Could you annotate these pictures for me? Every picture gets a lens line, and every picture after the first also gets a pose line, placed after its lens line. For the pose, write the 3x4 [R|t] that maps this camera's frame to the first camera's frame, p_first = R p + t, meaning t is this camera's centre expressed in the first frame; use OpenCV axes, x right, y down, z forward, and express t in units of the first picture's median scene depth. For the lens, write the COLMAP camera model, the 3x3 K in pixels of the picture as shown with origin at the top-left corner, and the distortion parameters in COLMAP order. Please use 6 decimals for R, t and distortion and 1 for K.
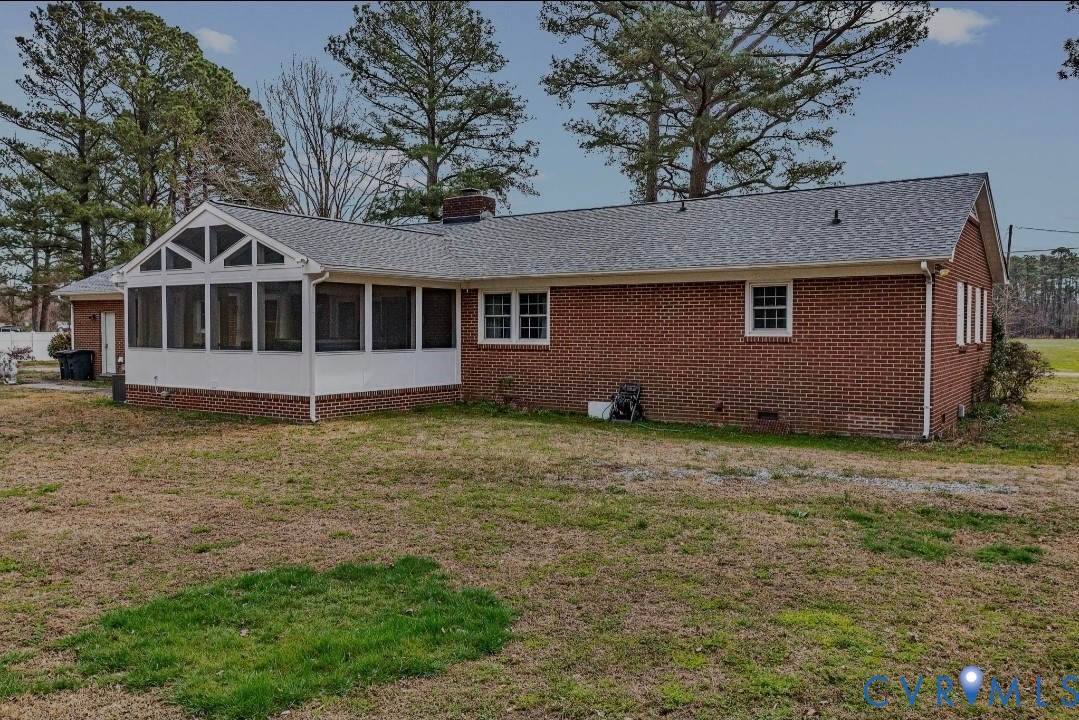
lens RADIAL K [[861.6, 0, 541.2], [0, 861.6, 356.6], [0, 0, 1]] dist [-0.004610, -0.004653]
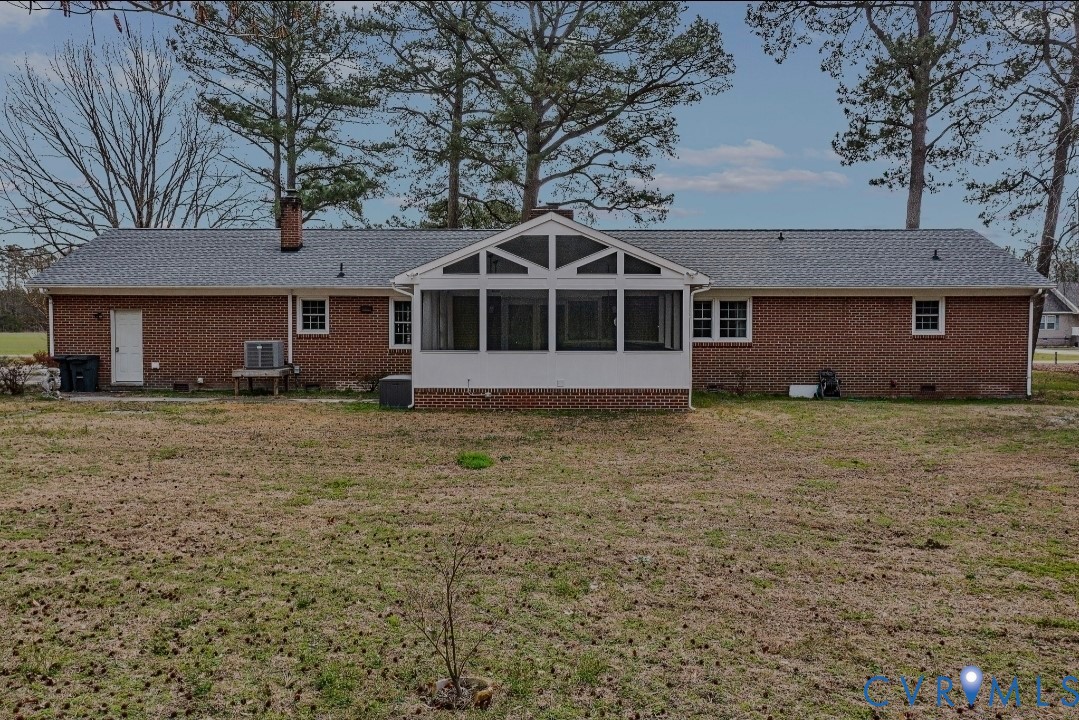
lens RADIAL K [[861.6, 0, 541.2], [0, 861.6, 356.6], [0, 0, 1]] dist [-0.004610, -0.004653]
pose [[0.839224, -0.021955, 0.543342, -0.889654], [0.019128, 0.999758, 0.010853, -0.011714], [-0.543449, 0.001285, 0.839441, 0.100625]]
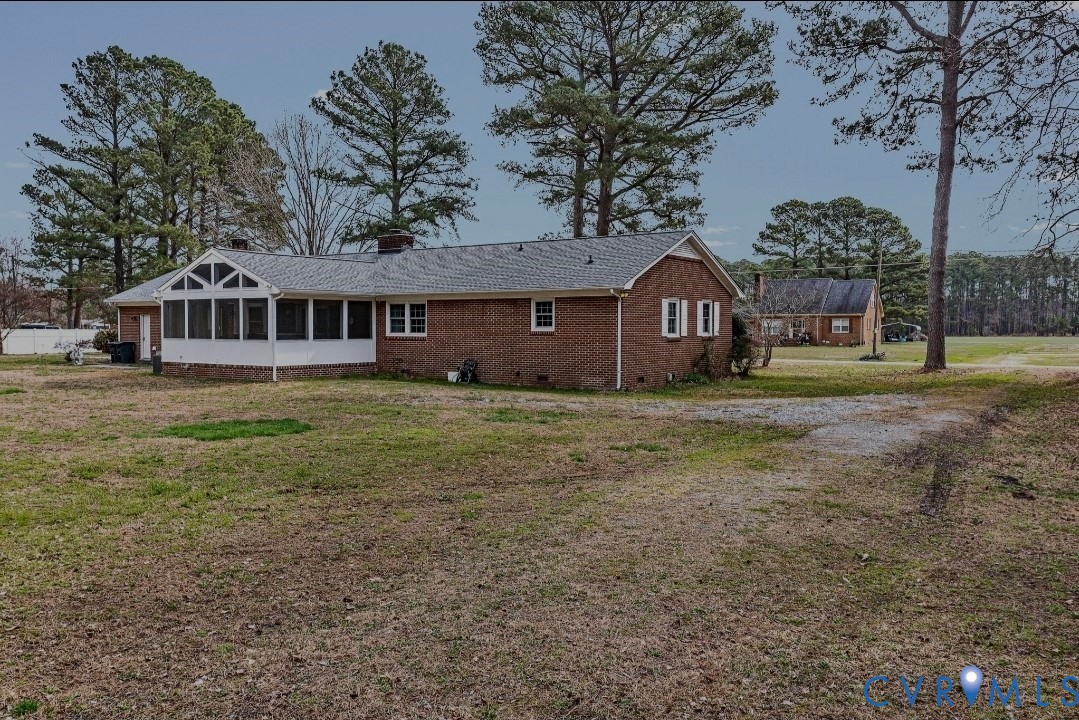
lens RADIAL K [[861.6, 0, 541.2], [0, 861.6, 356.6], [0, 0, 1]] dist [-0.004610, -0.004653]
pose [[0.999864, 0.001205, -0.016421, 0.234374], [-0.001168, 0.999997, 0.002251, 0.018484], [0.016424, -0.002232, 0.999863, -0.557052]]
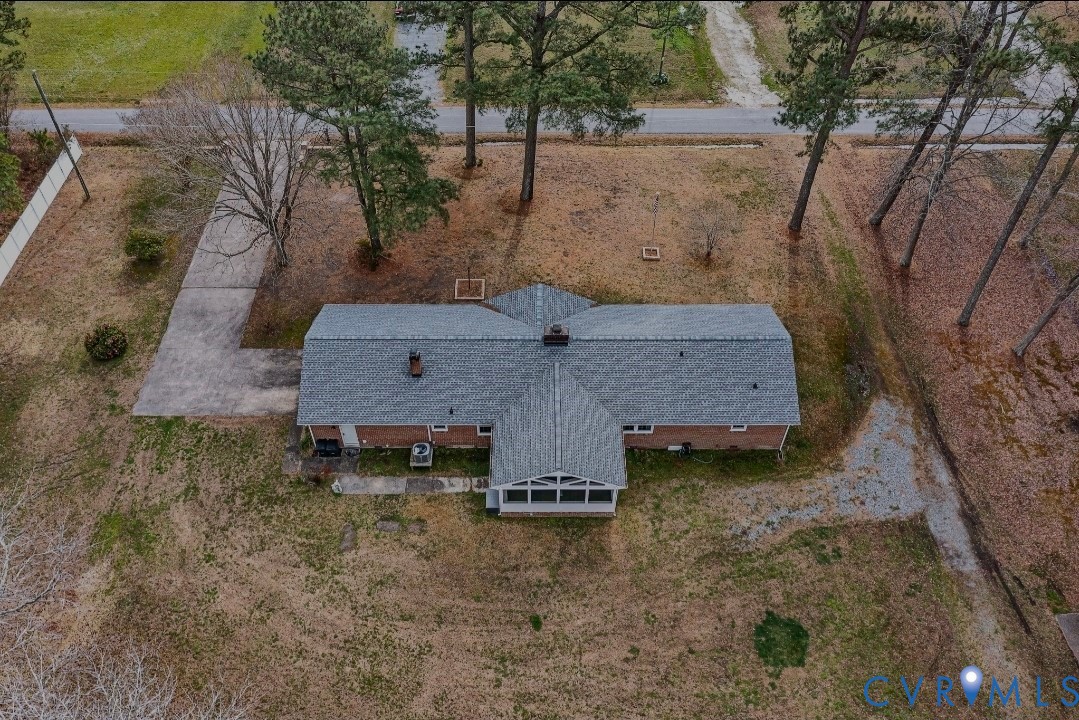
lens RADIAL K [[861.6, 0, 541.2], [0, 861.6, 356.6], [0, 0, 1]] dist [-0.004610, -0.004653]
pose [[0.829112, -0.413077, 0.376750, -1.103888], [0.011345, 0.686165, 0.727358, -1.978124], [-0.558967, -0.598787, 0.573594, -0.165712]]
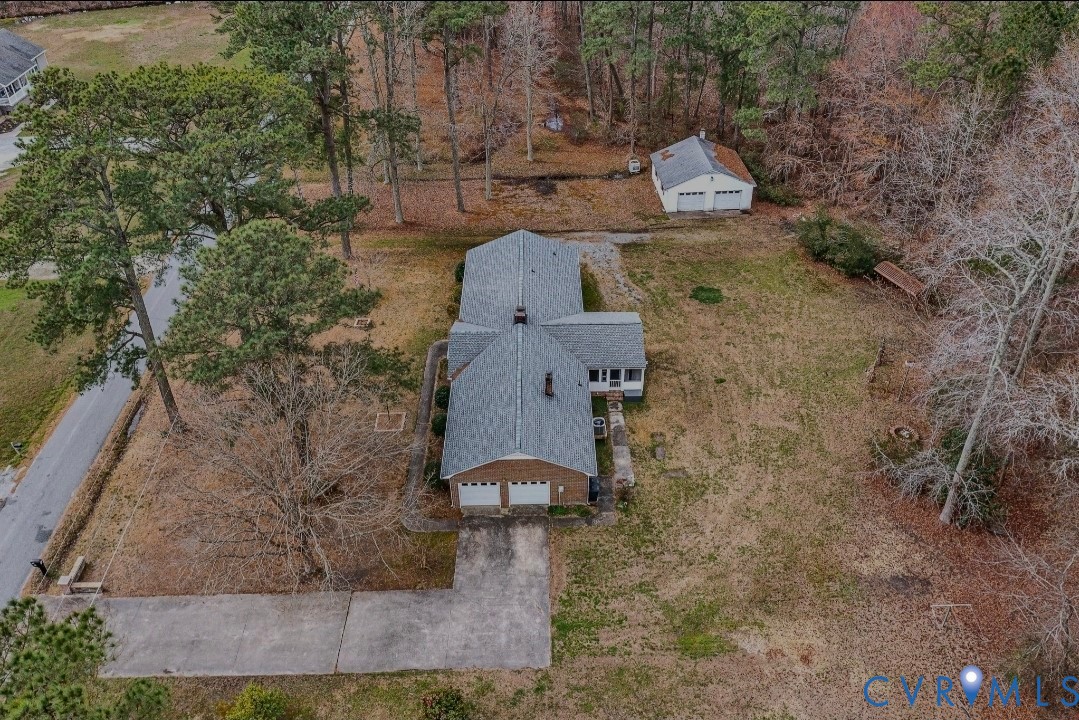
lens RADIAL K [[861.6, 0, 541.2], [0, 861.6, 356.6], [0, 0, 1]] dist [-0.004610, -0.004653]
pose [[-0.560334, -0.490879, 0.667131, -2.326592], [0.025920, 0.794667, 0.606491, -2.002793], [-0.827861, 0.357129, -0.432555, 2.634567]]
